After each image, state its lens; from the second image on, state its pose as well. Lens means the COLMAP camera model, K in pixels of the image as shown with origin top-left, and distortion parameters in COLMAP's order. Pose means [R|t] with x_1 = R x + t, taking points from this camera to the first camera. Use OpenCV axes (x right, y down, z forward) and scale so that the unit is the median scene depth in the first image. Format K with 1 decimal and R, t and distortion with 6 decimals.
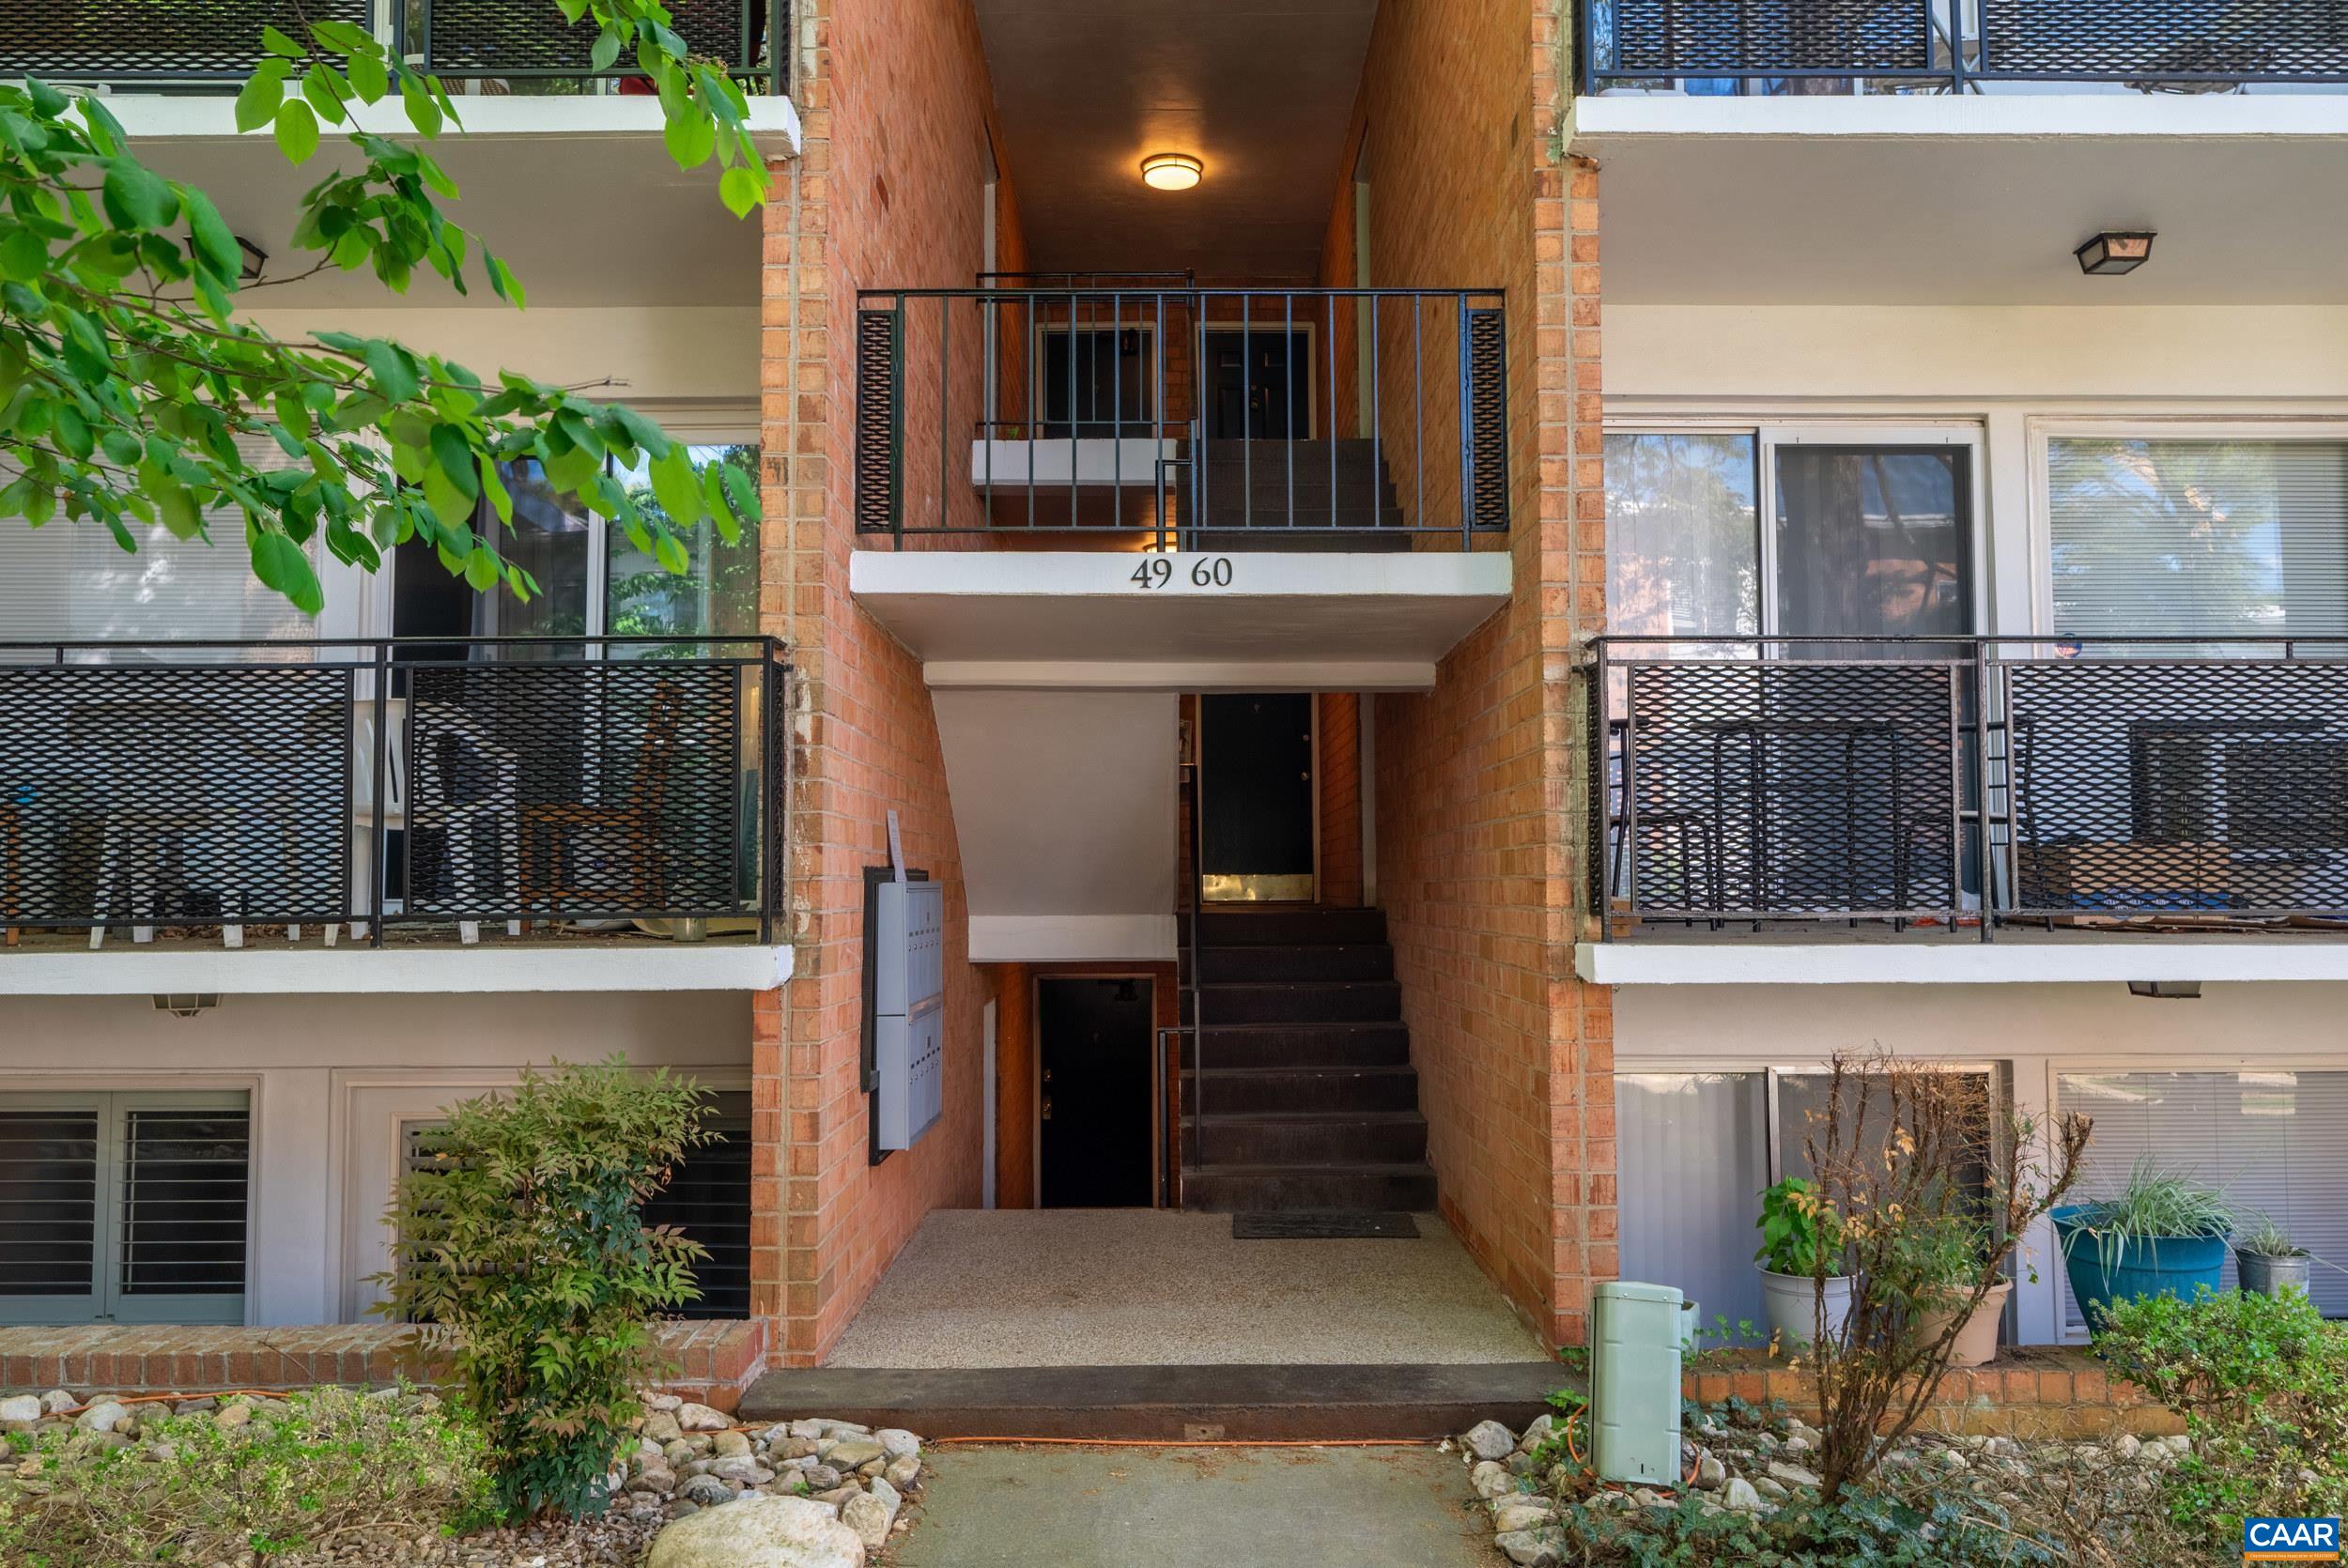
lens RADIAL K [[1723.3, 0, 1204.2], [0, 1723.3, 781.2], [0, 0, 1]] dist [0.000888, 0.000606]
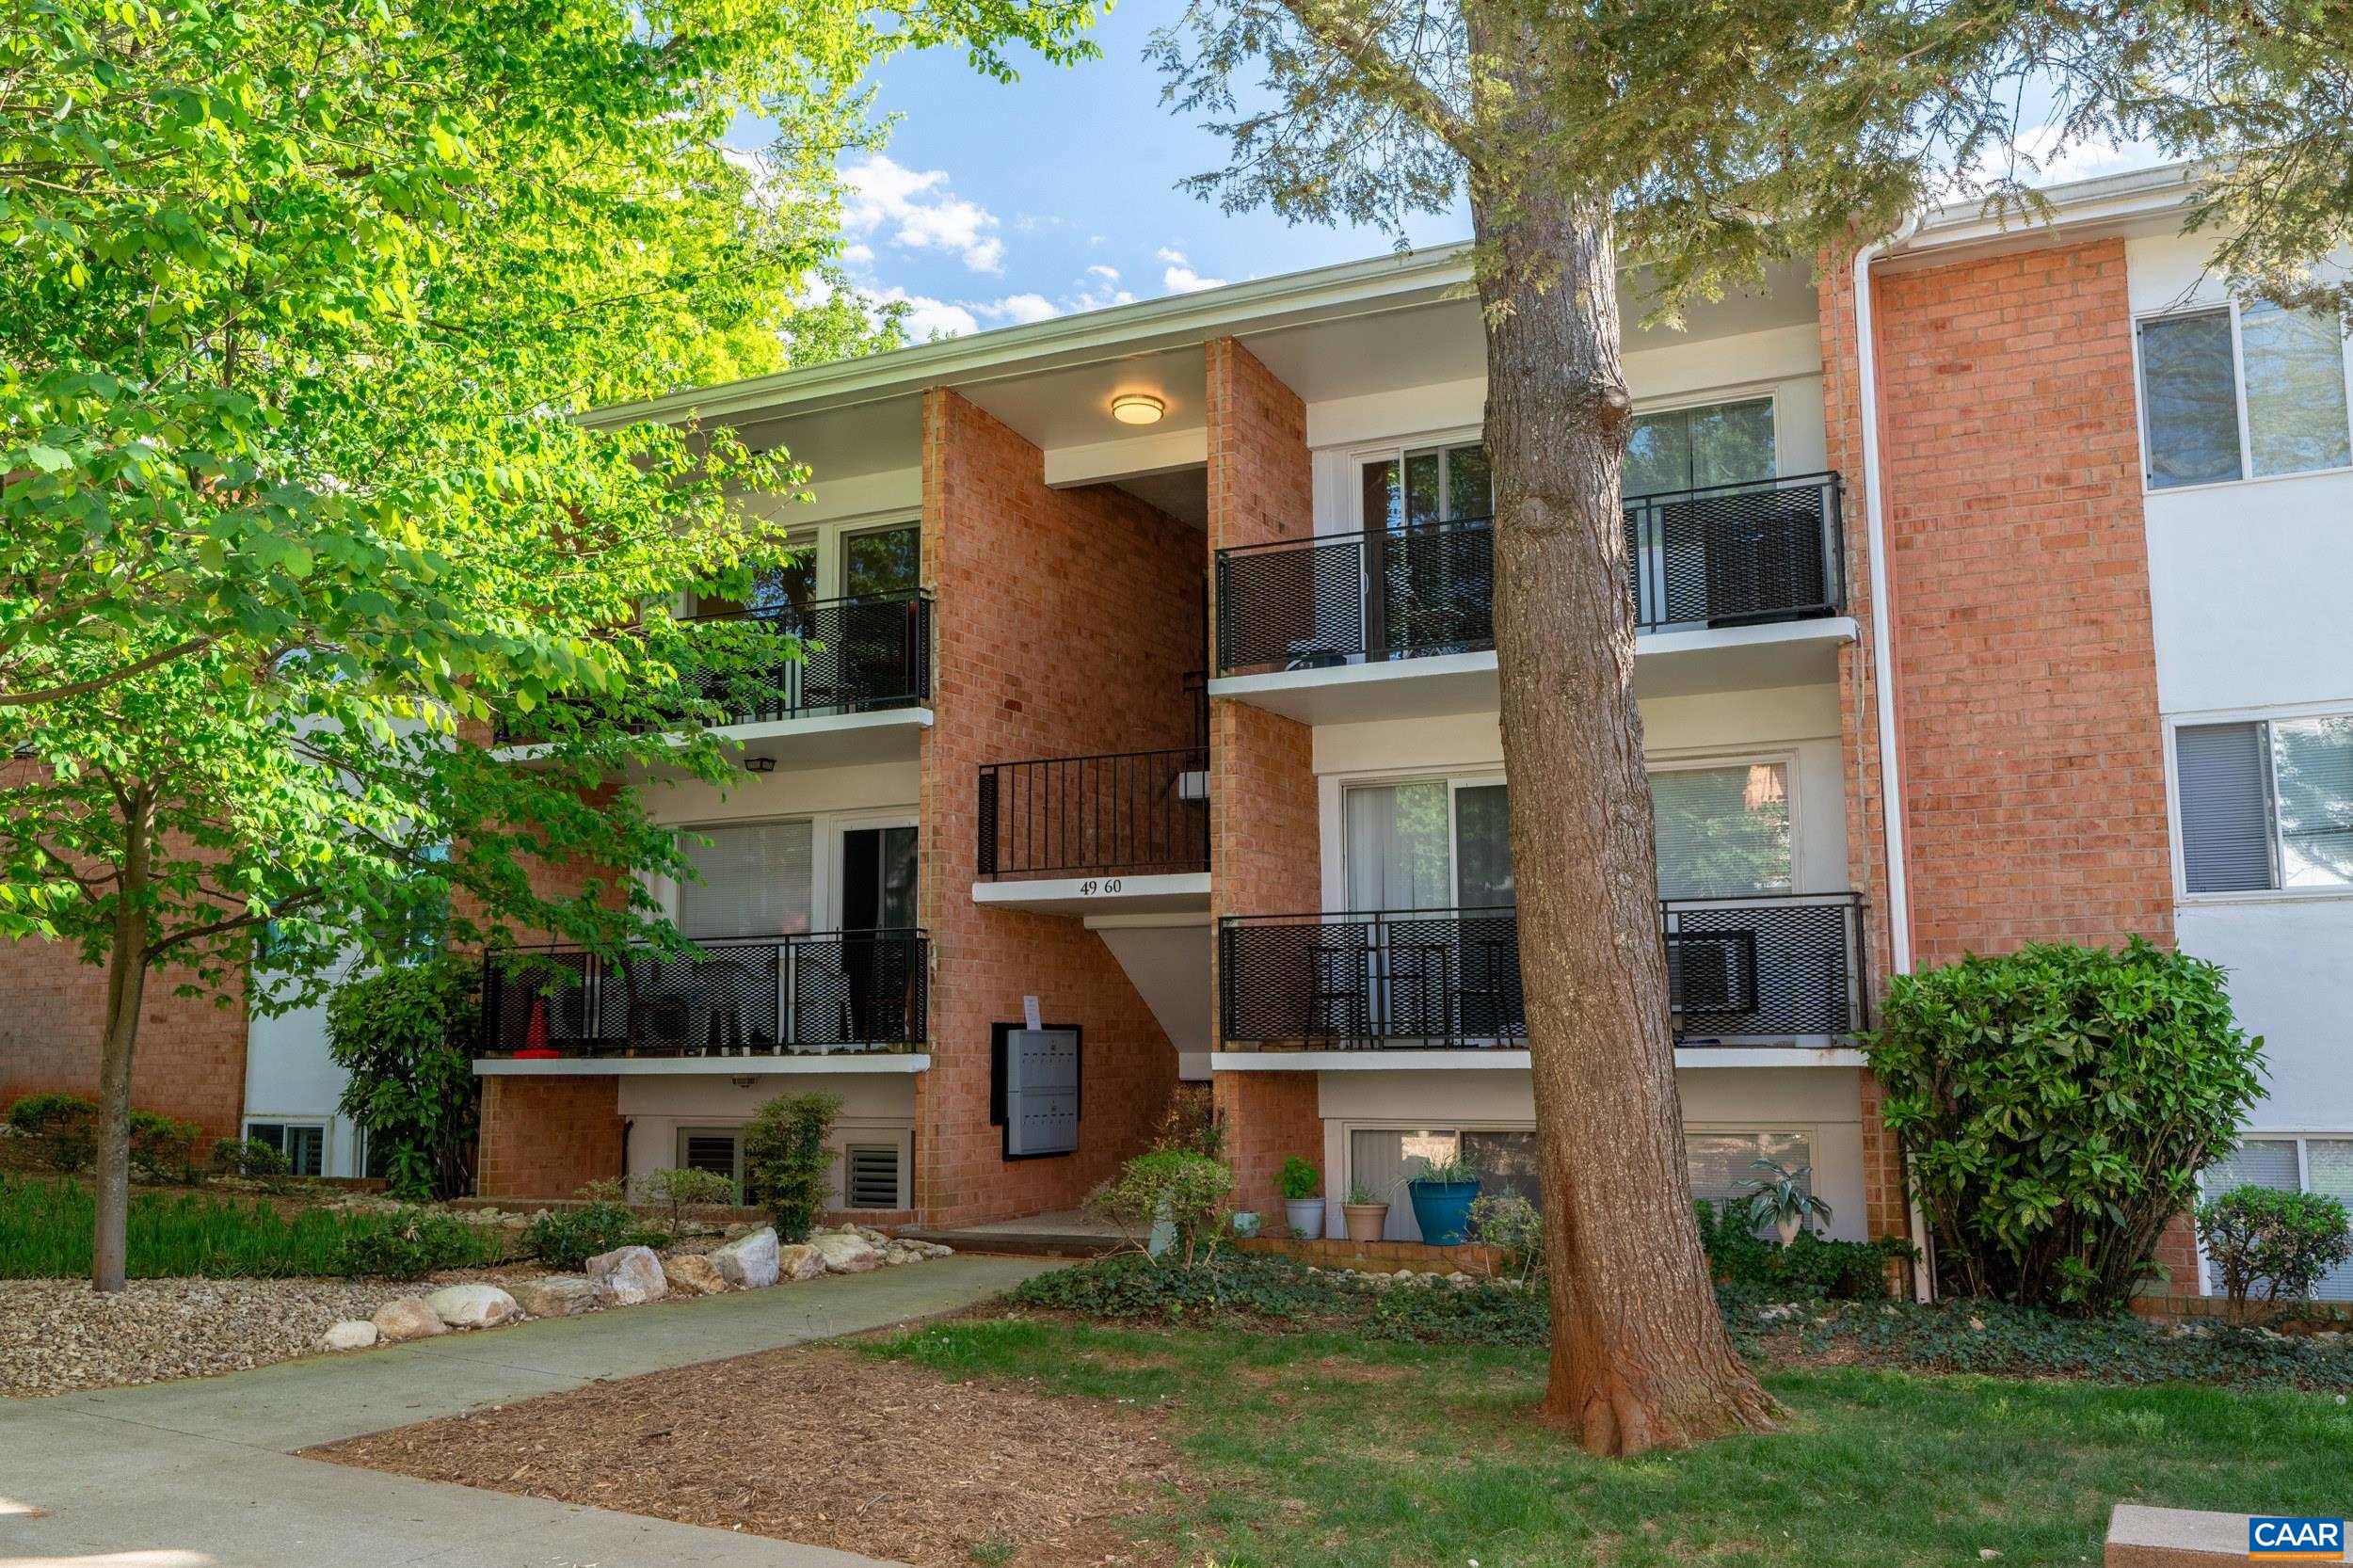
lens RADIAL K [[2002.4, 0, 1176.6], [0, 2002.4, 784.9], [0, 0, 1]] dist [-0.004970, 0.001296]
pose [[0.888732, -0.061812, -0.454240, 1.241871], [0.027529, 0.996276, -0.081711, -0.039278], [0.457599, 0.060115, 0.887124, -1.231007]]
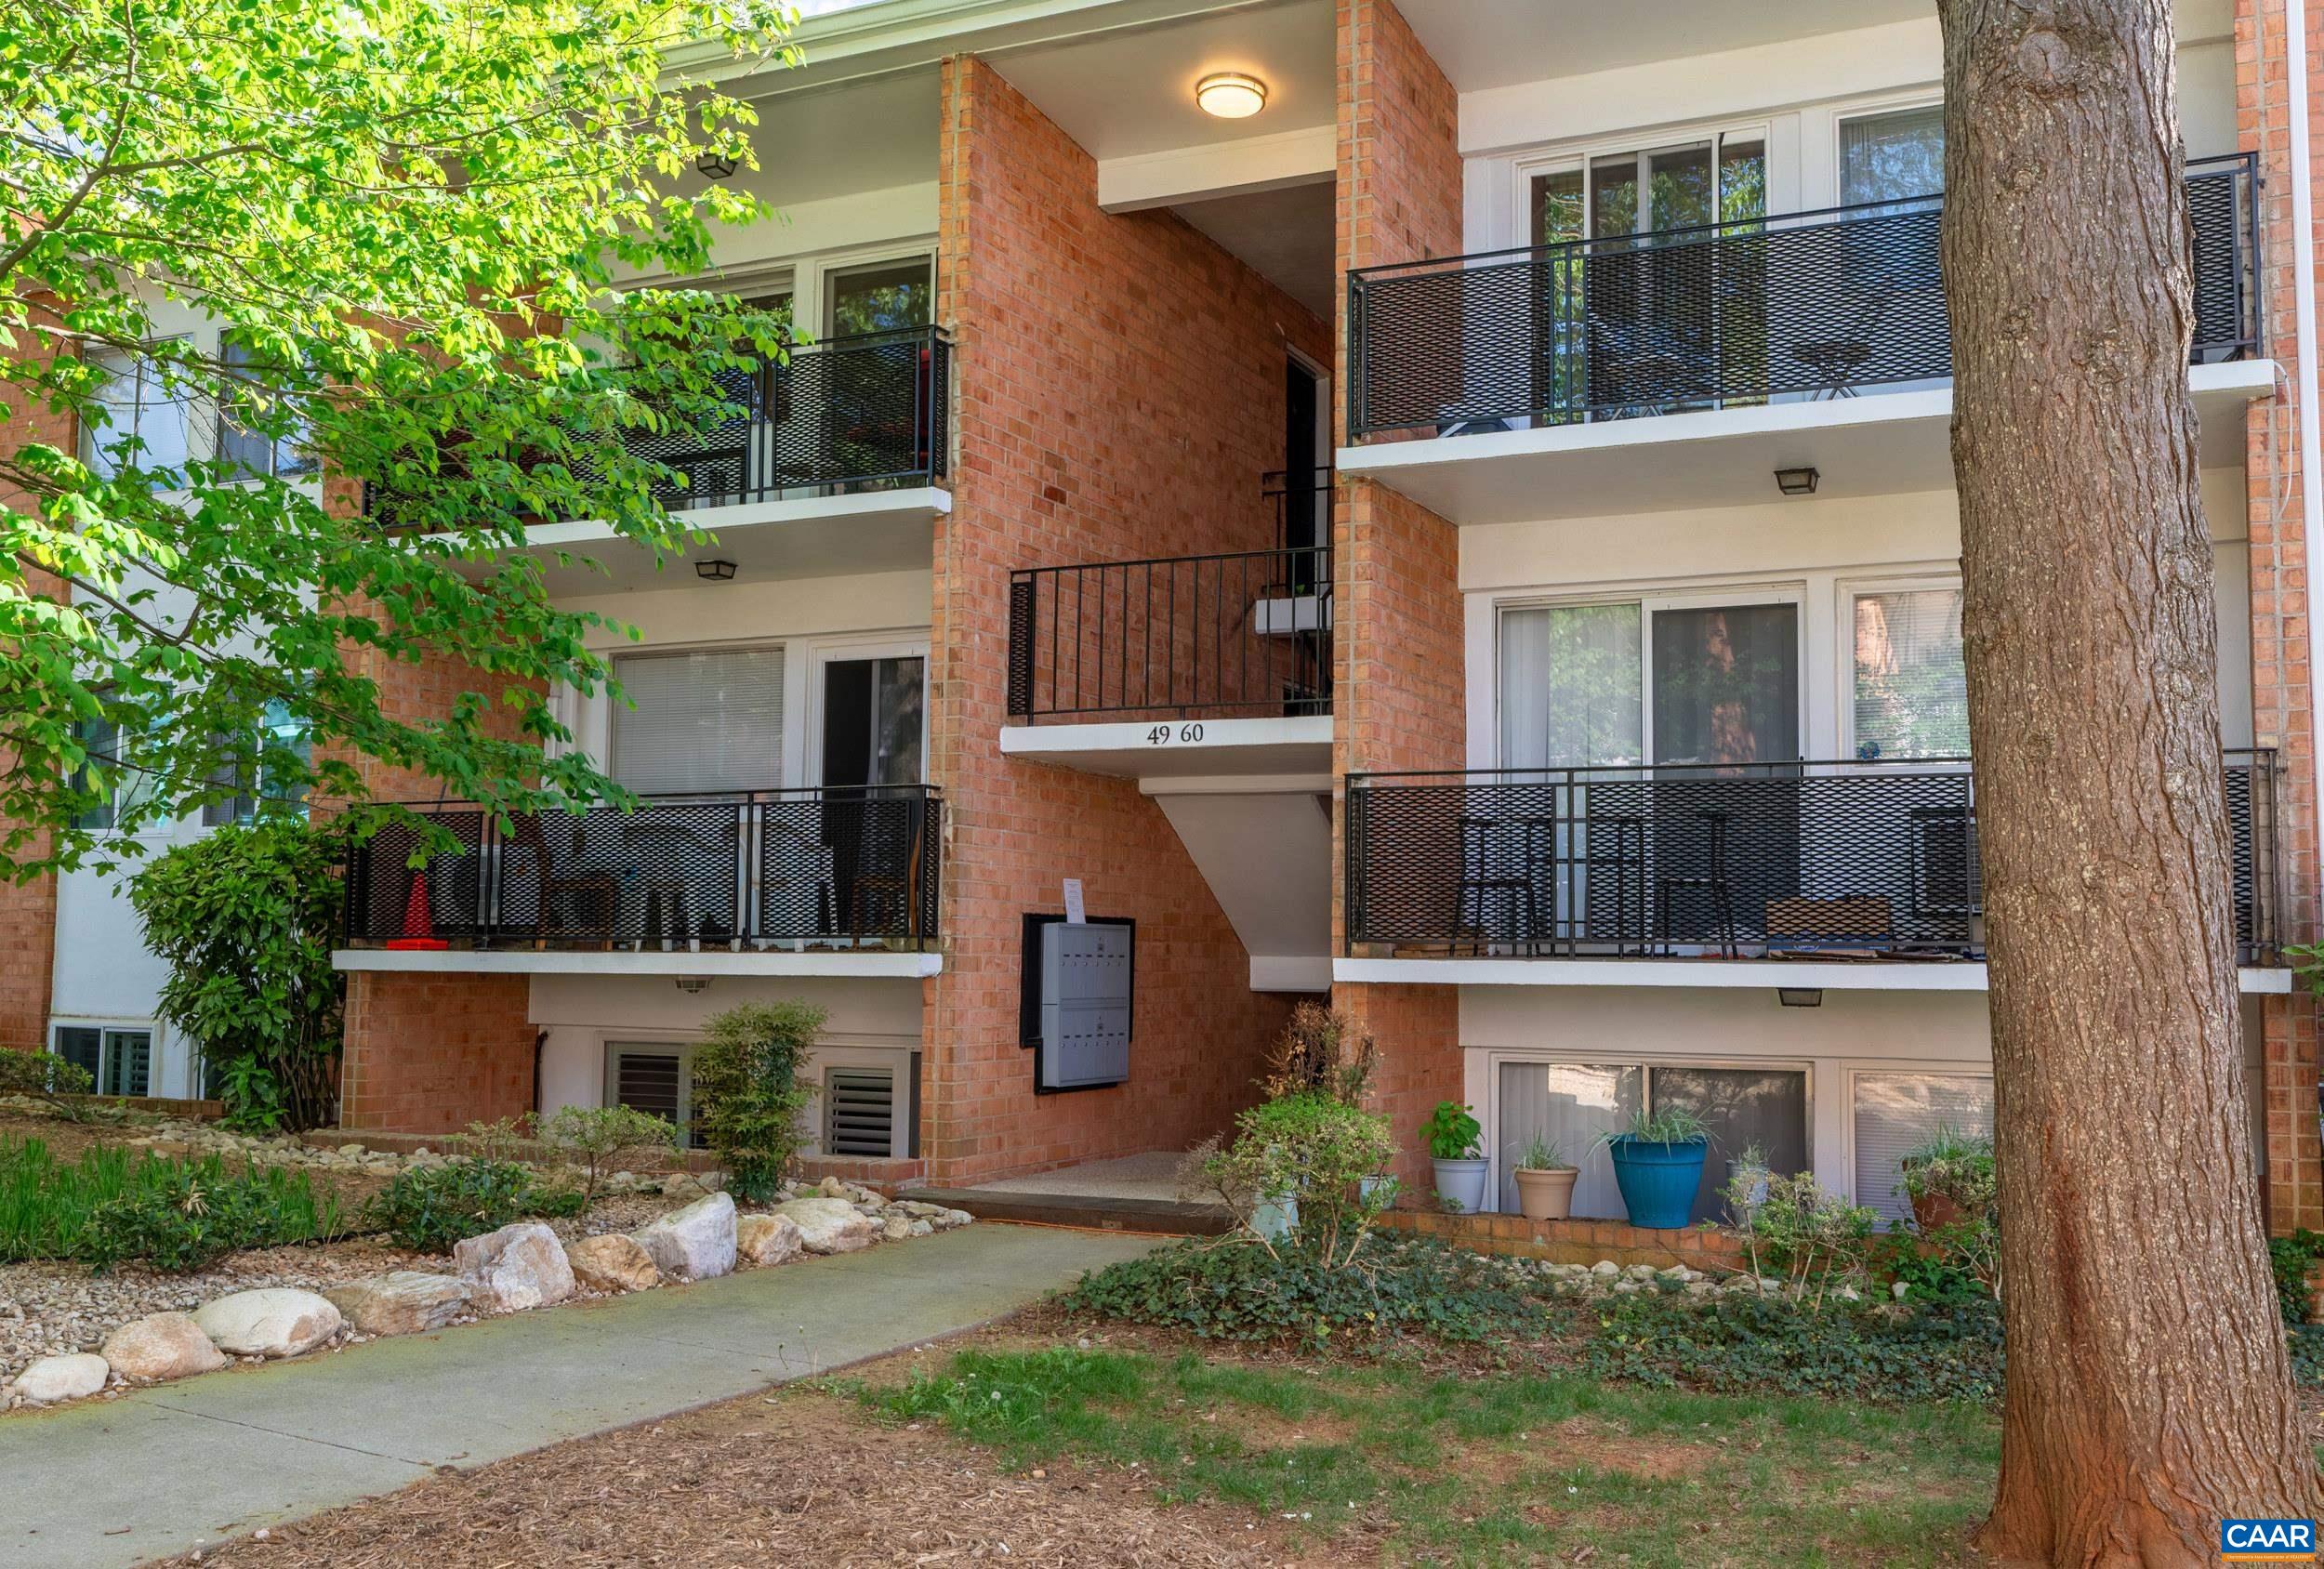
lens RADIAL K [[2150.0, 0, 1230.2], [0, 2150.0, 788.3], [0, 0, 1]] dist [-0.003016, -0.002610]
pose [[0.902390, -0.019222, -0.430491, 0.912374], [0.009313, 0.999641, -0.025113, -0.017355], [0.430819, 0.018653, 0.902246, -0.819659]]
